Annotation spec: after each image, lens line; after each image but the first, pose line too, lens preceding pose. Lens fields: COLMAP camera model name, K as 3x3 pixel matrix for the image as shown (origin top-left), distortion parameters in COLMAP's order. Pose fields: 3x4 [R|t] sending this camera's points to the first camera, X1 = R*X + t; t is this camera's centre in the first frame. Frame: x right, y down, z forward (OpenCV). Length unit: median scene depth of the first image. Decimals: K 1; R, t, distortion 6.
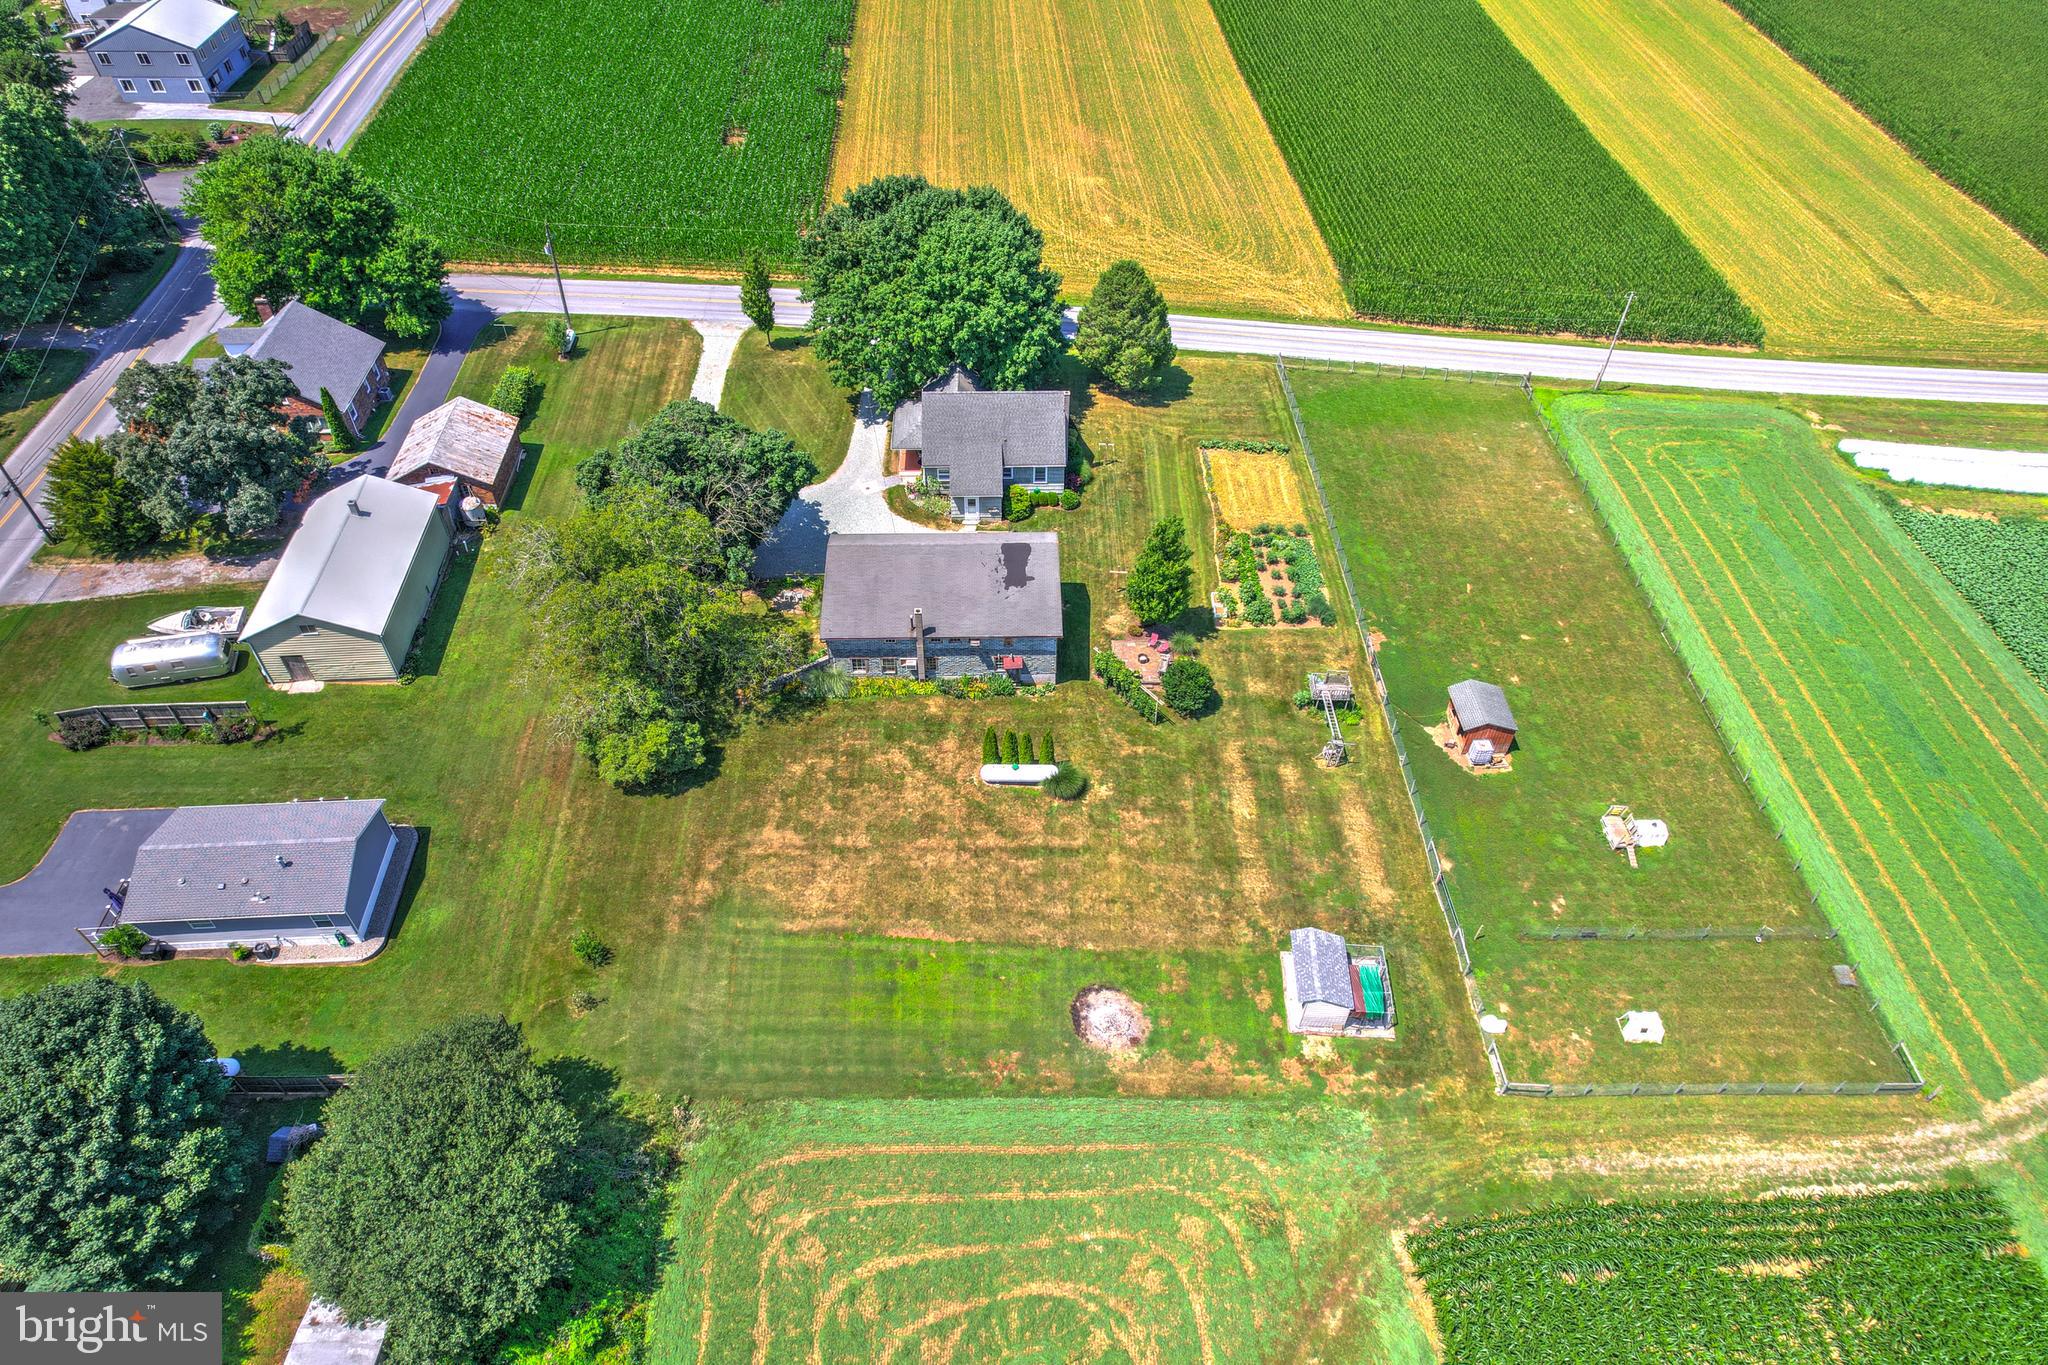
lens RADIAL K [[1325.0, 0, 1025.8], [0, 1325.0, 690.1], [0, 0, 1]] dist [-0.076122, 0.073501]
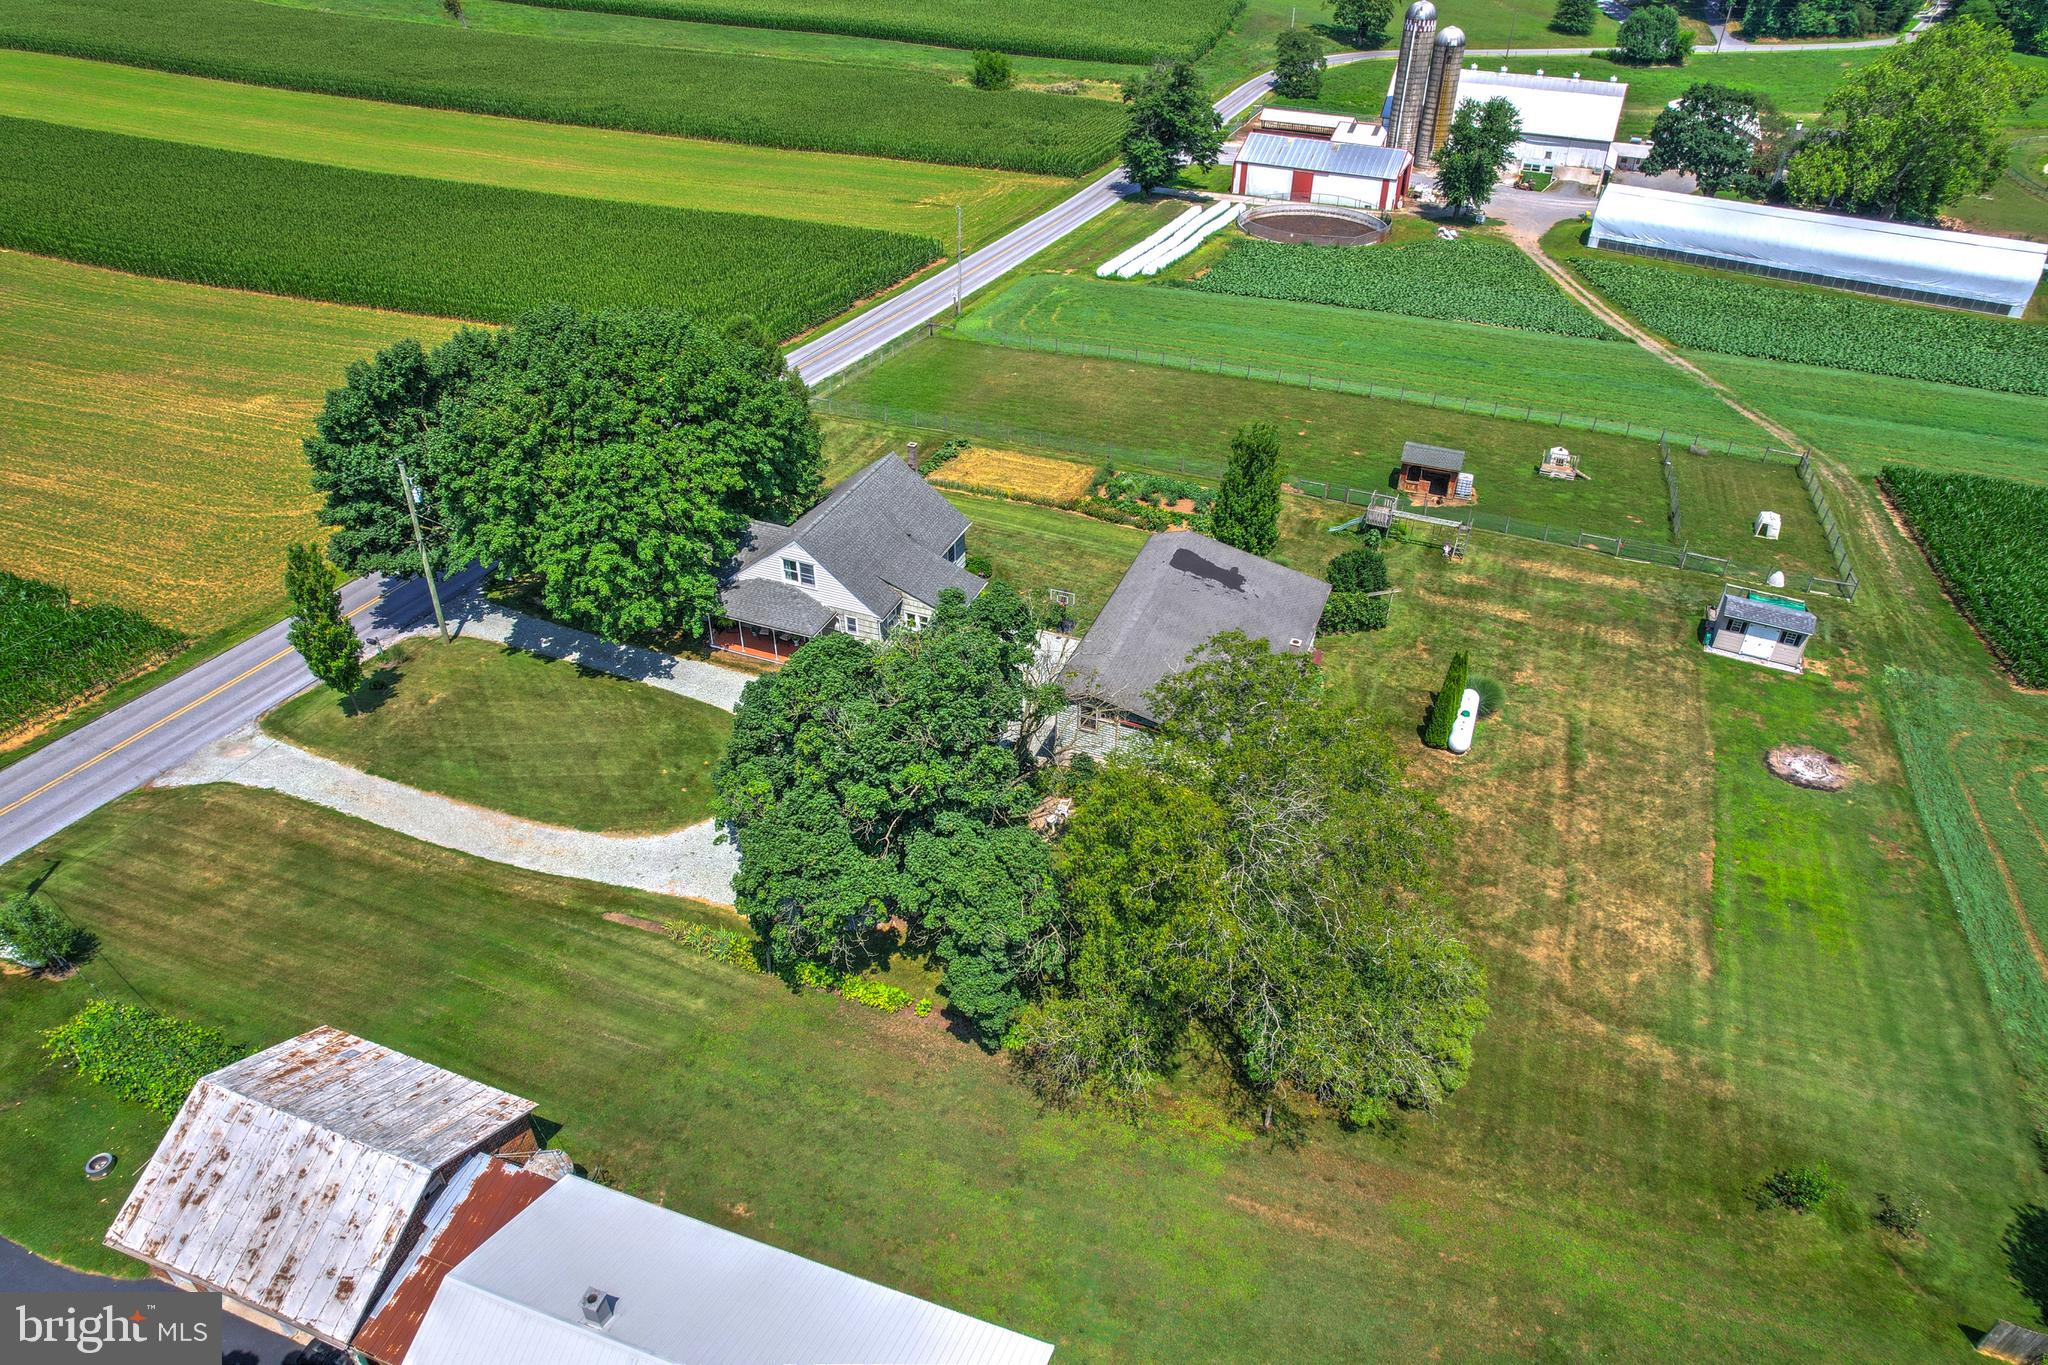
lens RADIAL K [[1325.0, 0, 1030.7], [0, 1325.0, 678.4], [0, 0, 1]] dist [-0.076122, 0.073501]
pose [[0.387172, -0.535768, 0.750367, -0.517572], [0.644807, 0.739056, 0.194986, -0.210191], [-0.659030, 0.408349, 0.631609, 0.496160]]
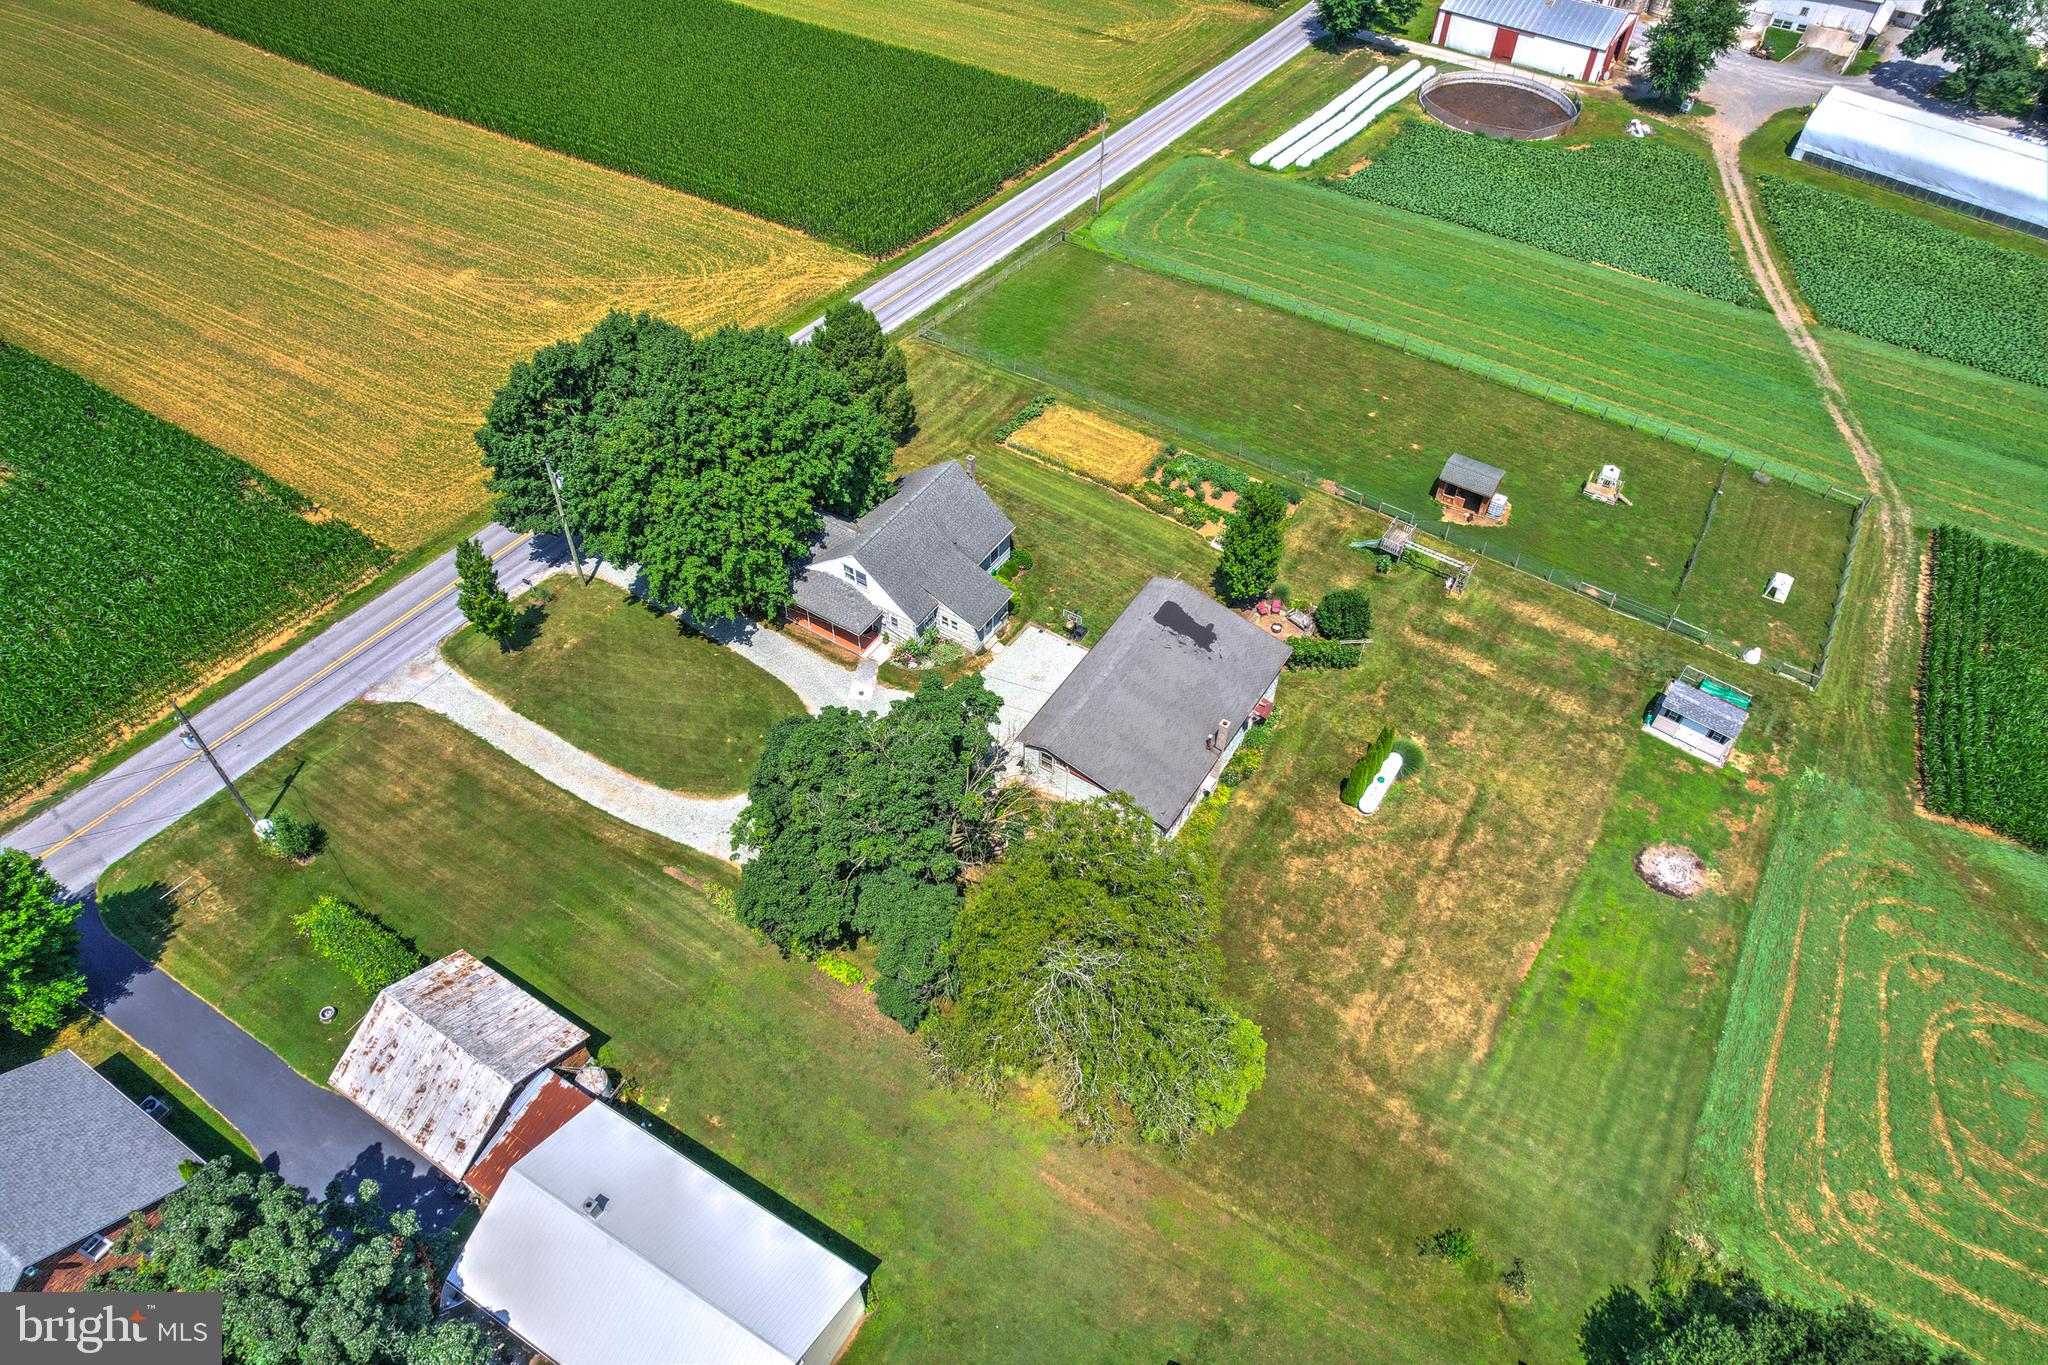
lens RADIAL K [[1325.0, 0, 1028.9], [0, 1325.0, 687.1], [0, 0, 1]] dist [-0.076122, 0.073501]
pose [[0.560186, -0.623090, 0.545848, -0.465269], [0.579795, 0.765554, 0.278862, -0.300327], [-0.591633, 0.160266, 0.790117, 0.294278]]
